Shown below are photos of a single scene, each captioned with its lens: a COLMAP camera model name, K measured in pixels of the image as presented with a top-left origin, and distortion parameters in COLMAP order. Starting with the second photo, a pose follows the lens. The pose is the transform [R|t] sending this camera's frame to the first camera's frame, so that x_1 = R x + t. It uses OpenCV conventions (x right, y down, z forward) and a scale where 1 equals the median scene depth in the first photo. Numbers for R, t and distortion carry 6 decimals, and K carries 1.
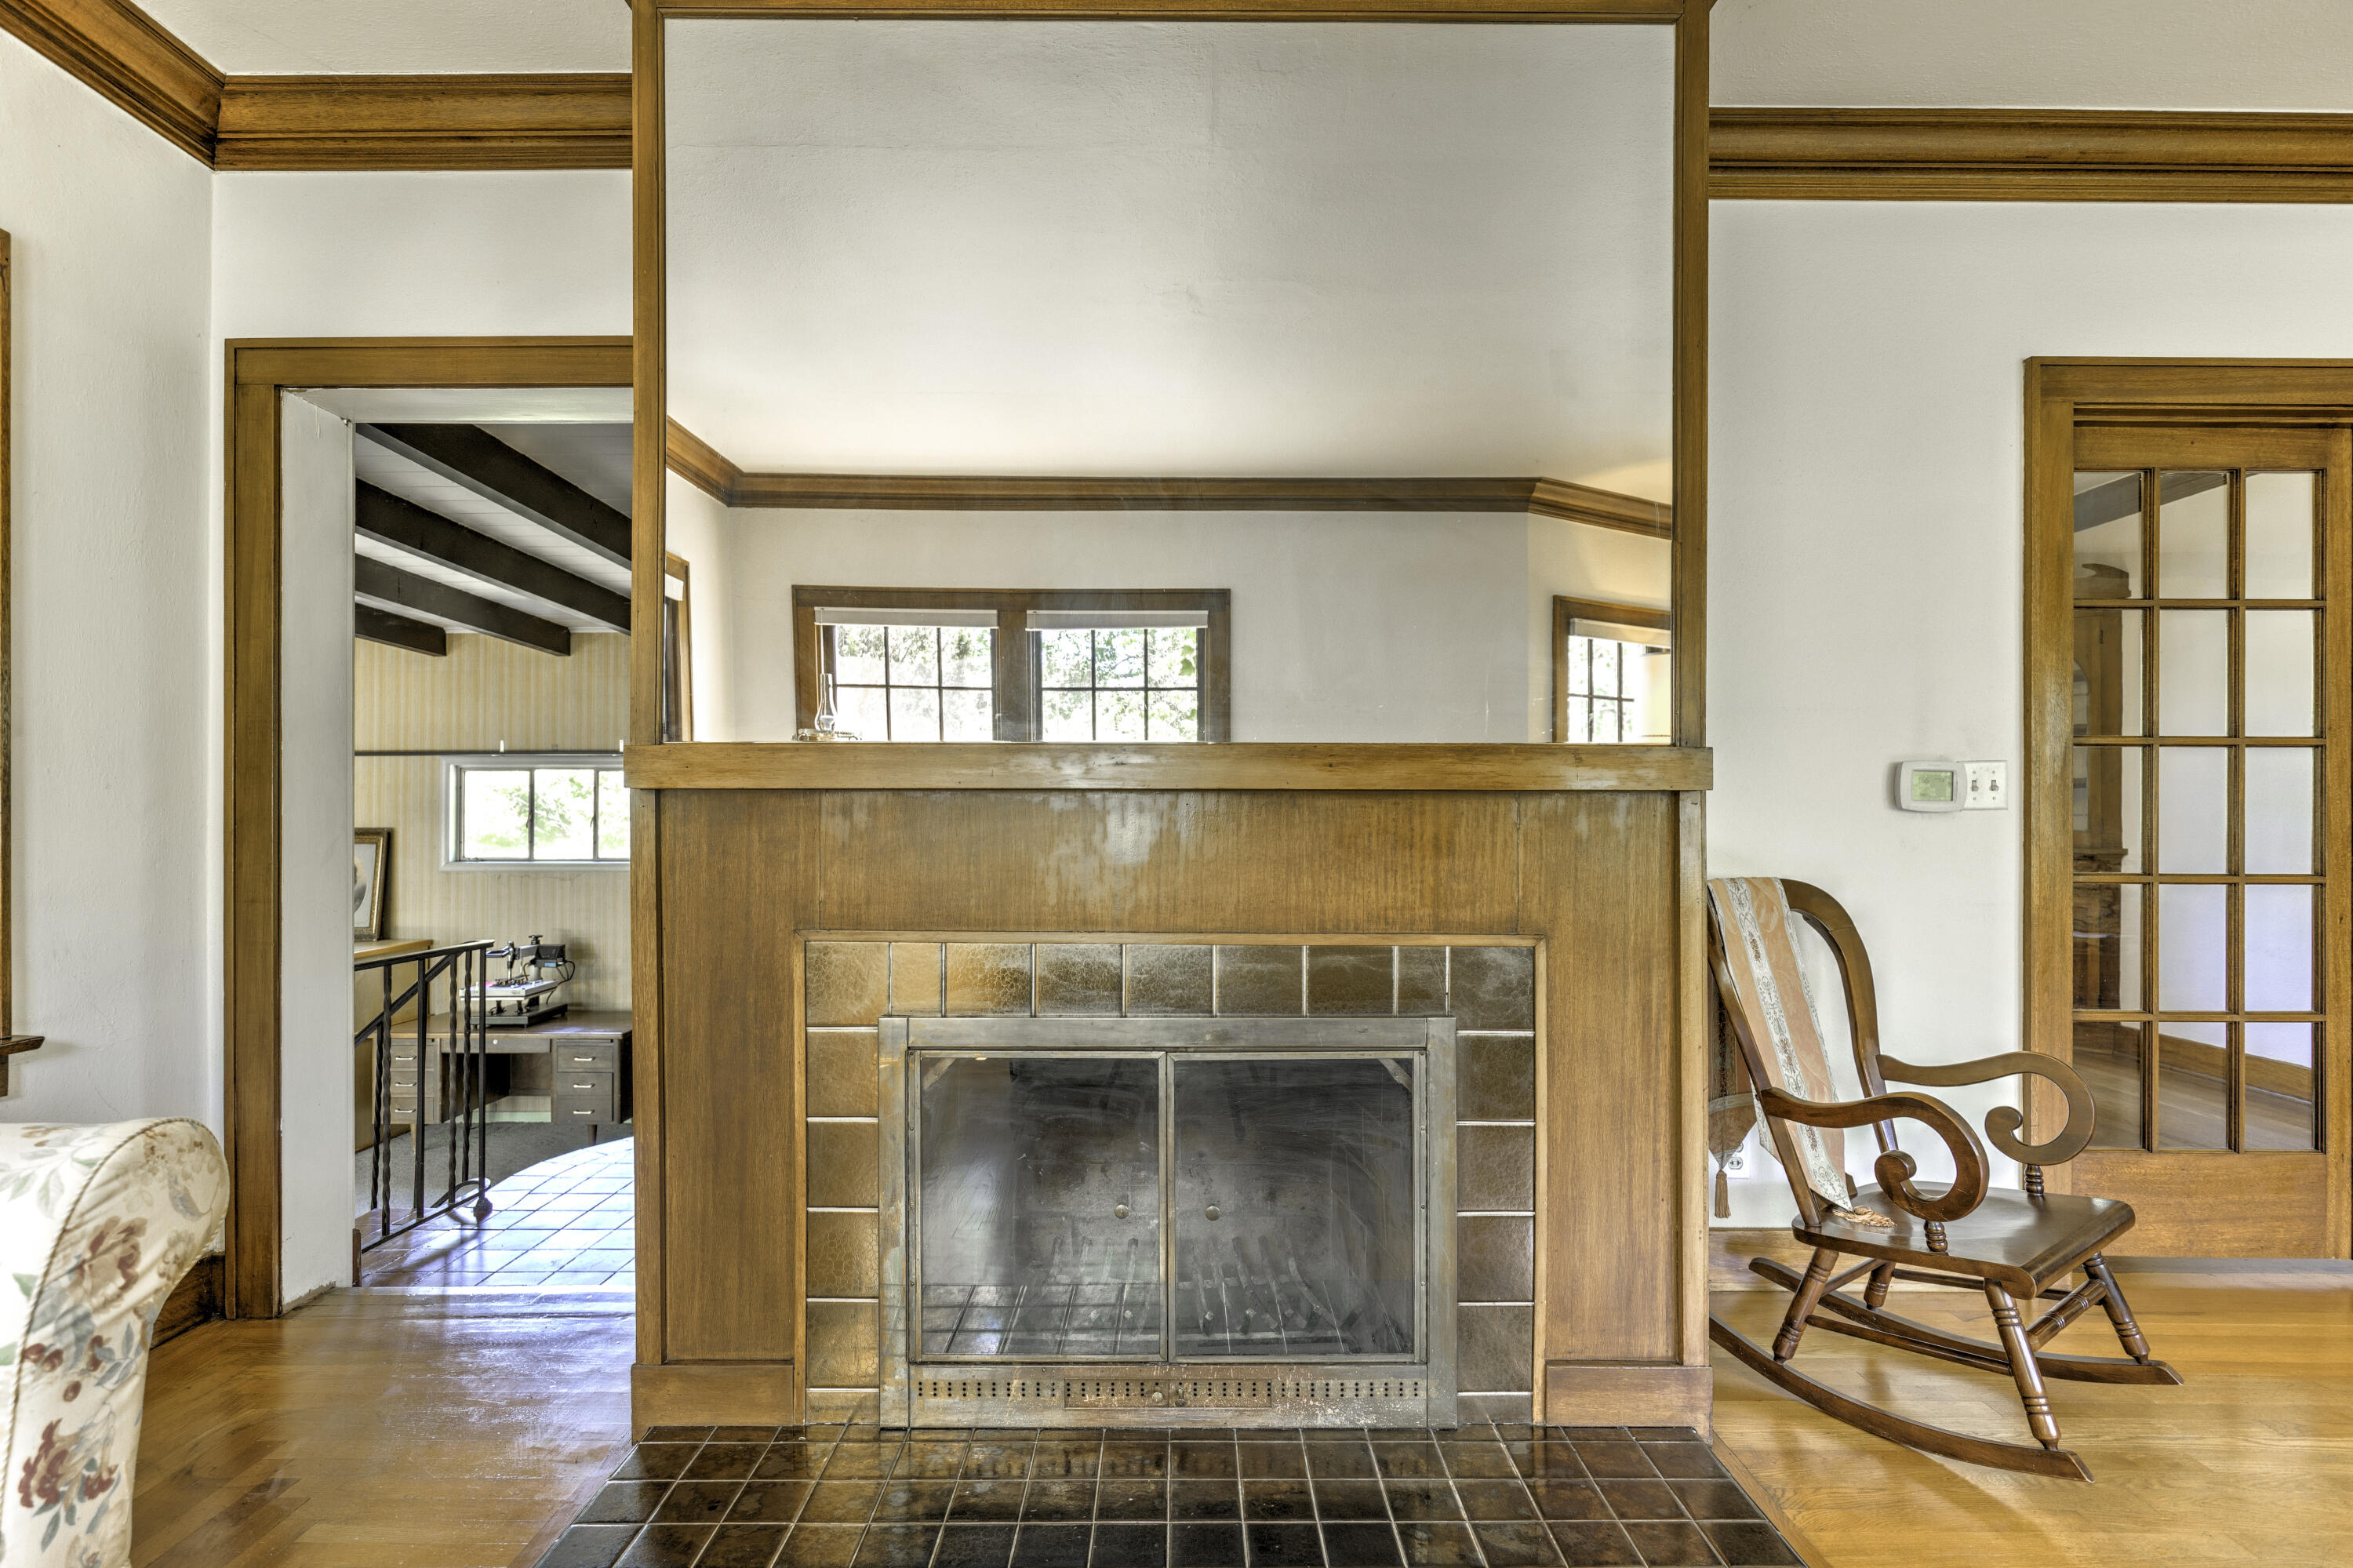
lens RADIAL K [[1172.9, 0, 1180.9], [0, 1172.9, 804.8], [0, 0, 1]] dist [0.004637, -0.000575]
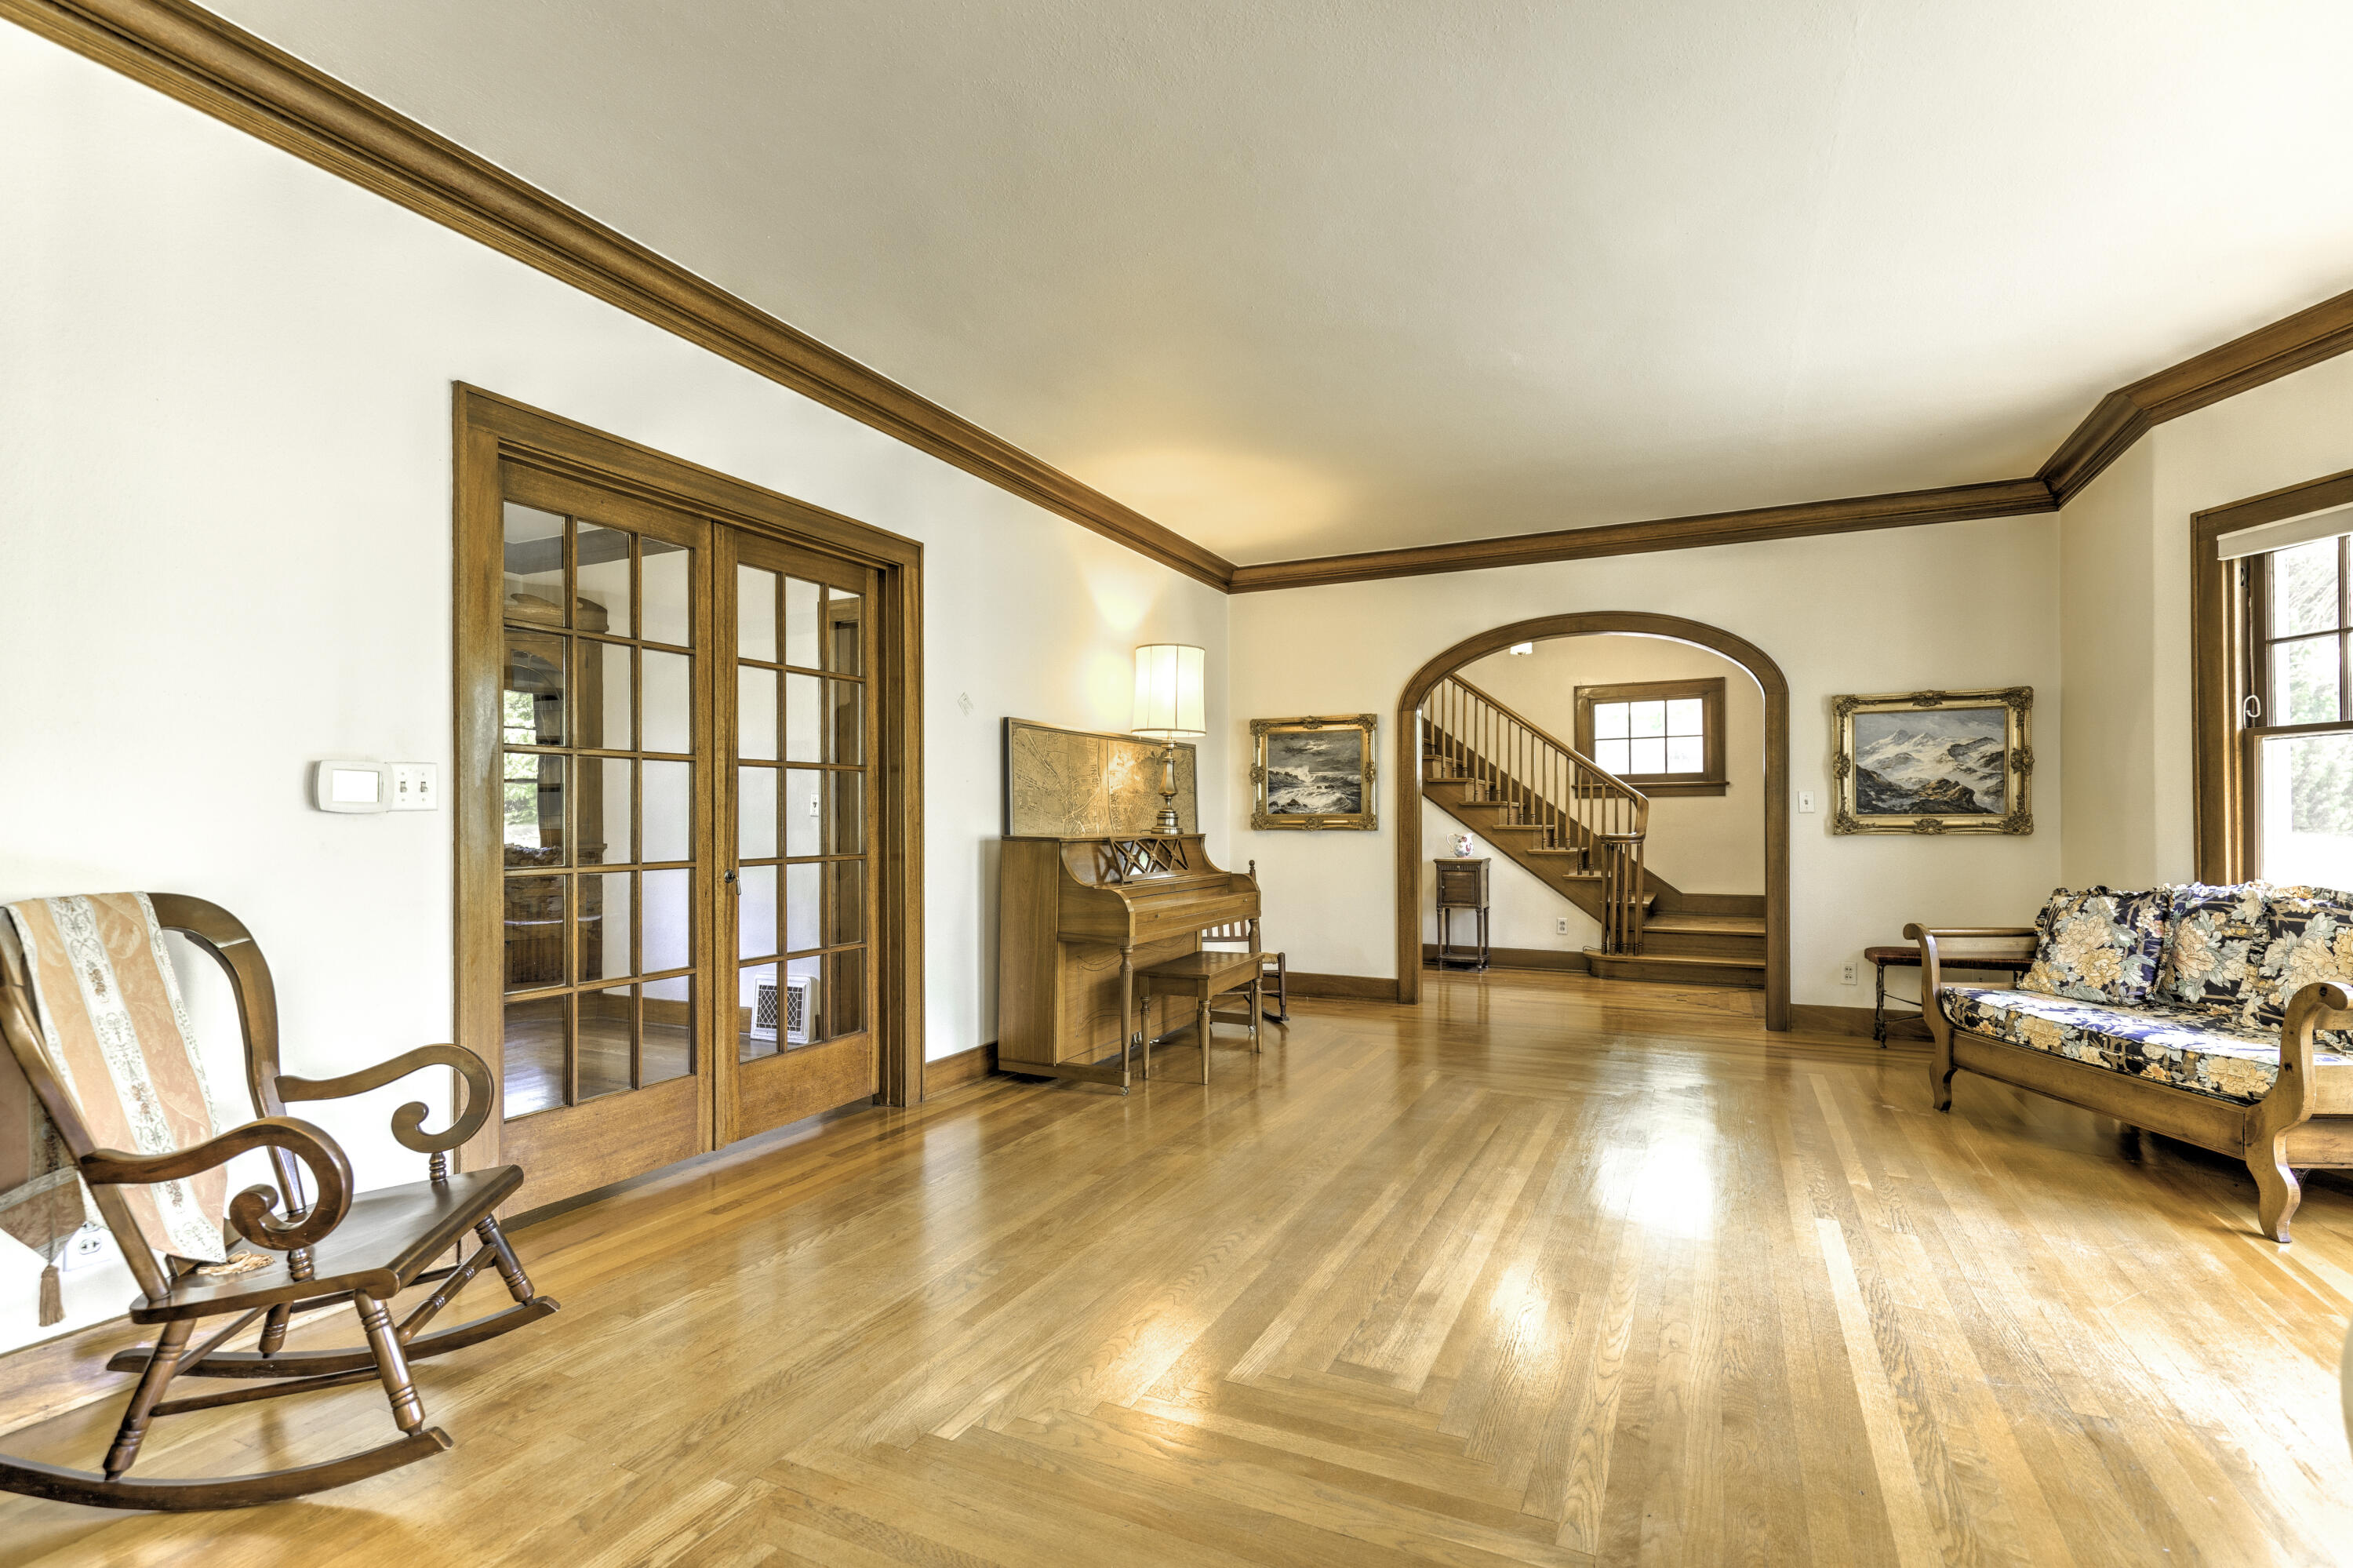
lens RADIAL K [[1091.3, 0, 1182.1], [0, 1091.3, 804.9], [0, 0, 1]] dist [0.010784, 0.000139]
pose [[0.443843, 0.003093, 0.896099, 0.138444], [-0.001279, 0.999995, -0.002818, 0.000965], [-0.896104, 0.000105, 0.443845, -0.018757]]
